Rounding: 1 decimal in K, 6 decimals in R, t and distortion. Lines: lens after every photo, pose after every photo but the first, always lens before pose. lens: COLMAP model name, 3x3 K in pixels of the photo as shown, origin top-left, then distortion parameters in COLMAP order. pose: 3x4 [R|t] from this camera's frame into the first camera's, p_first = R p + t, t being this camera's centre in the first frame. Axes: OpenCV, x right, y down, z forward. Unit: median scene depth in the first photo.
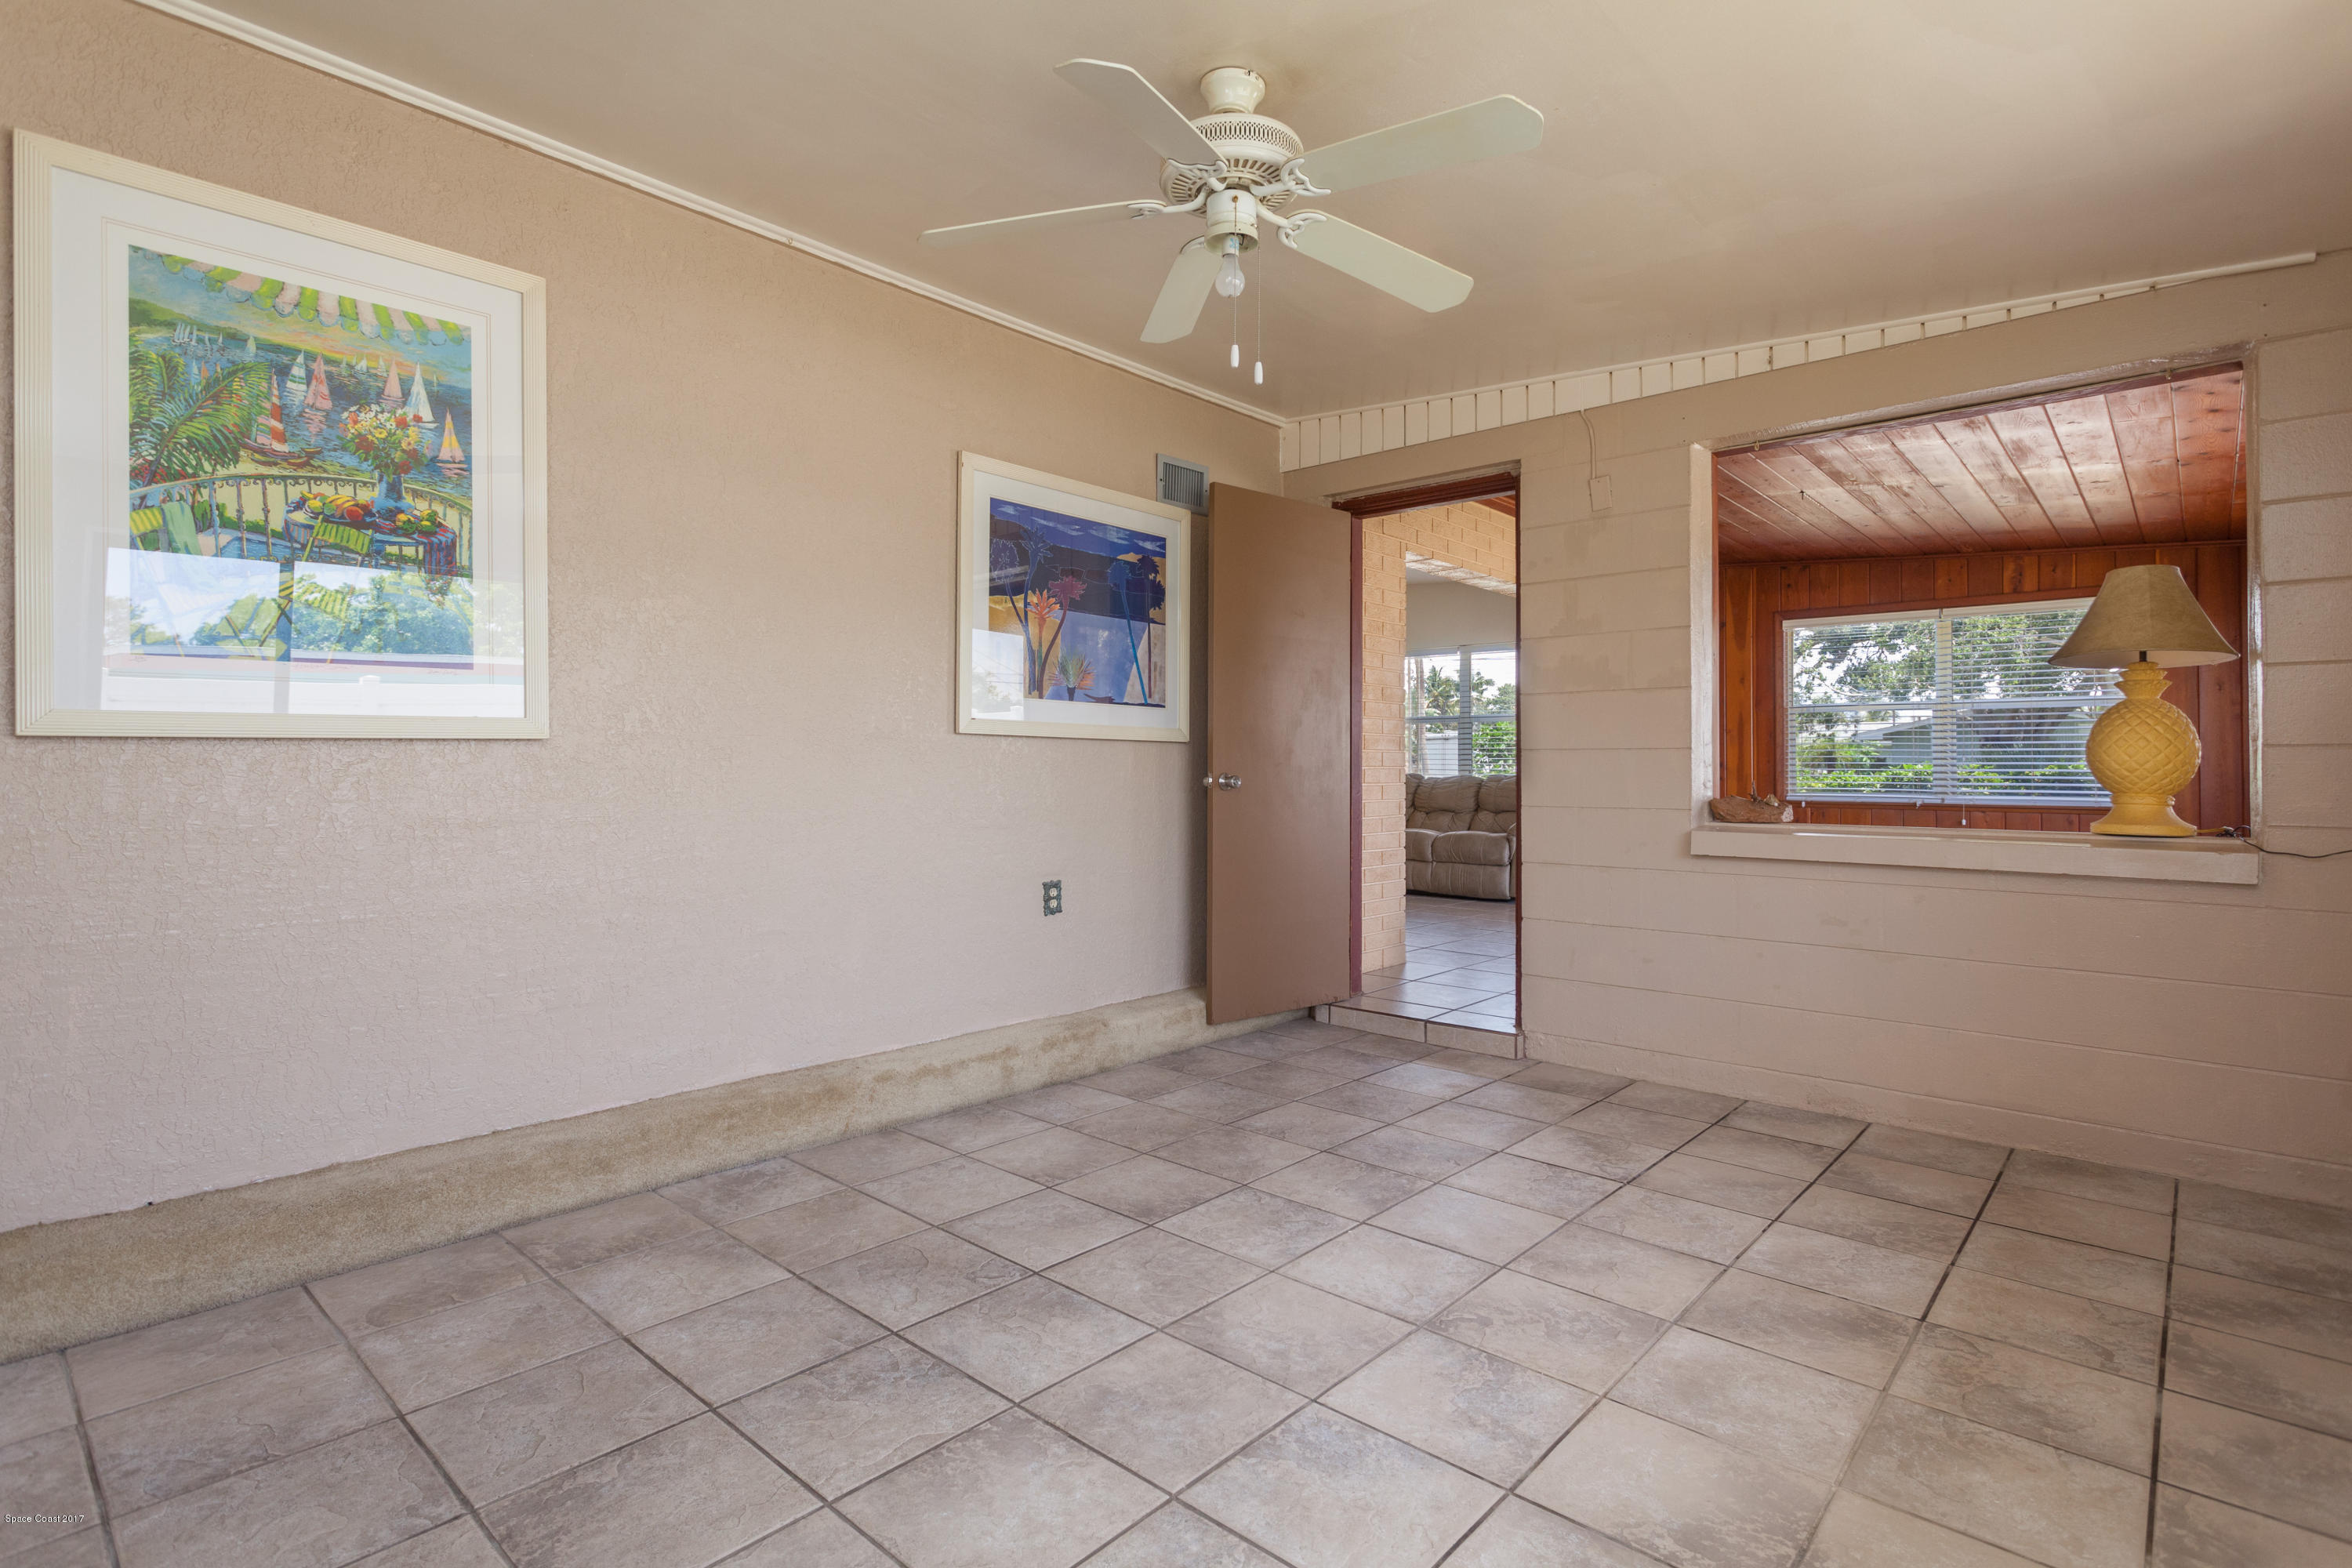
lens RADIAL K [[1202.2, 0, 1176.5], [0, 1202.2, 765.7], [0, 0, 1]] dist [-0.019128, -0.000237]
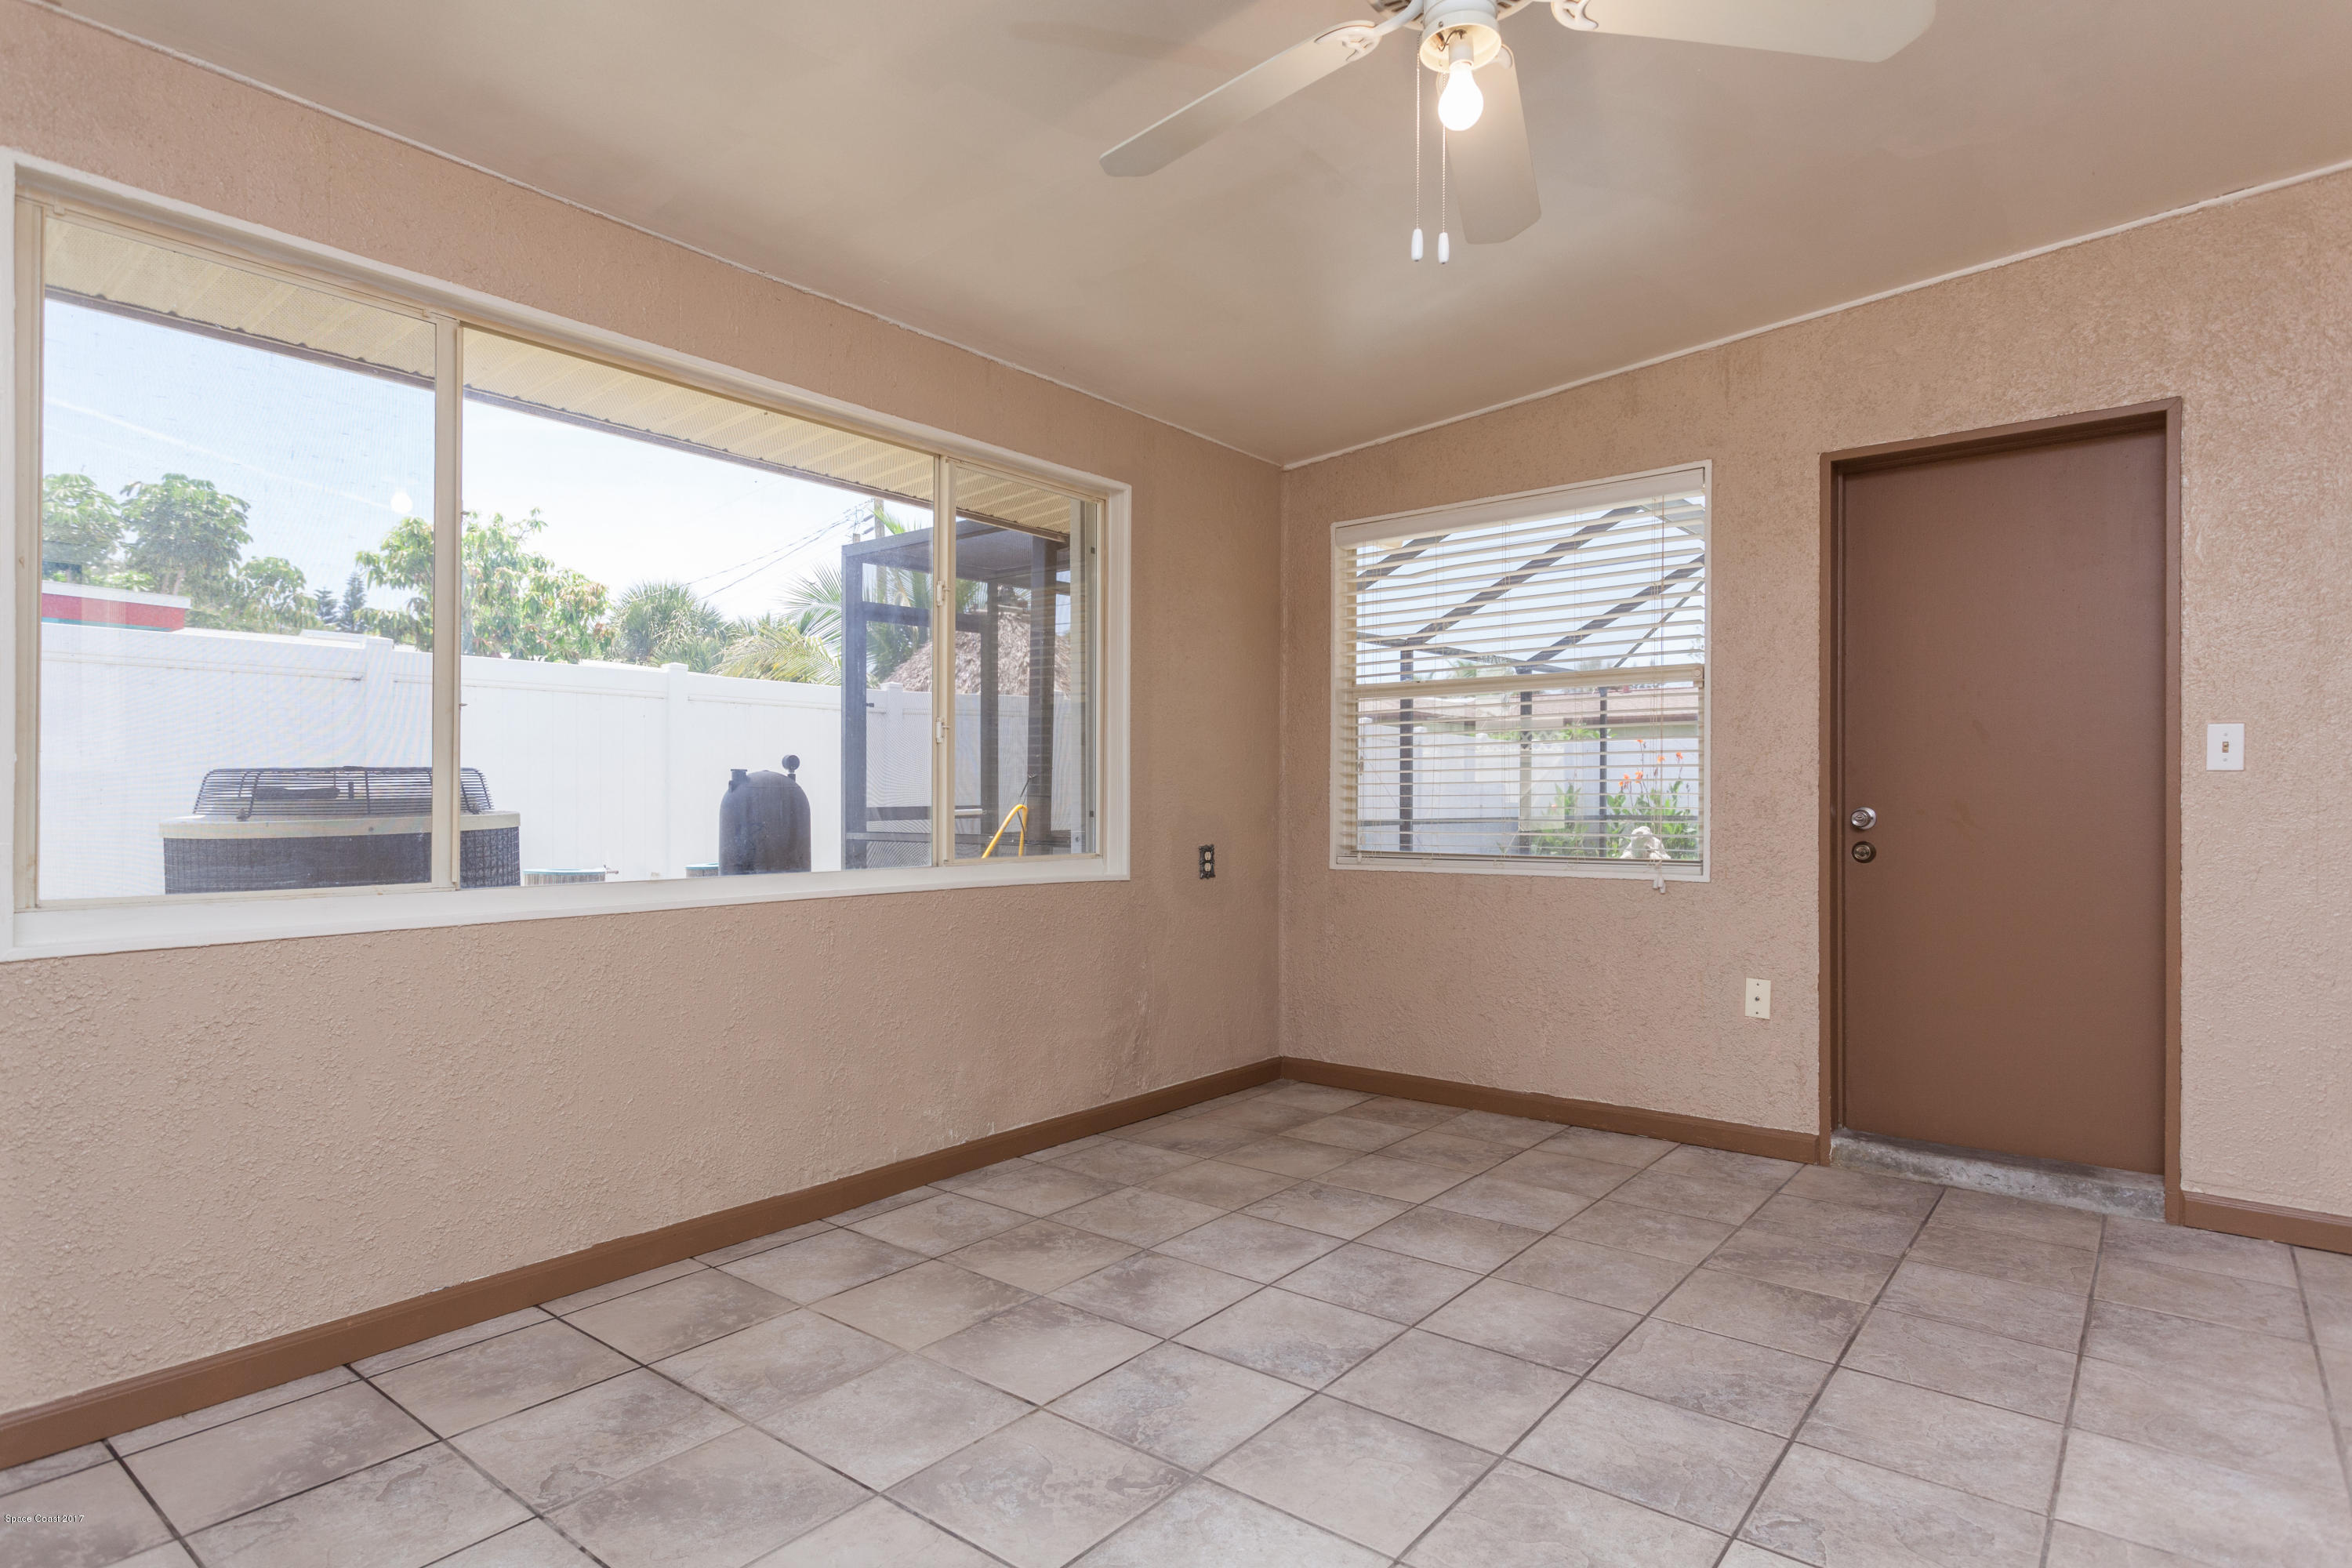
lens RADIAL K [[1265.8, 0, 1176.0], [0, 1265.8, 784.0], [0, 0, 1]] dist [-0.000589, 0.000038]
pose [[-0.998843, -0.008387, -0.047350, 0.296281], [-0.007802, 0.999891, -0.012526, 0.000818], [0.047450, -0.012142, -0.998800, 2.104719]]
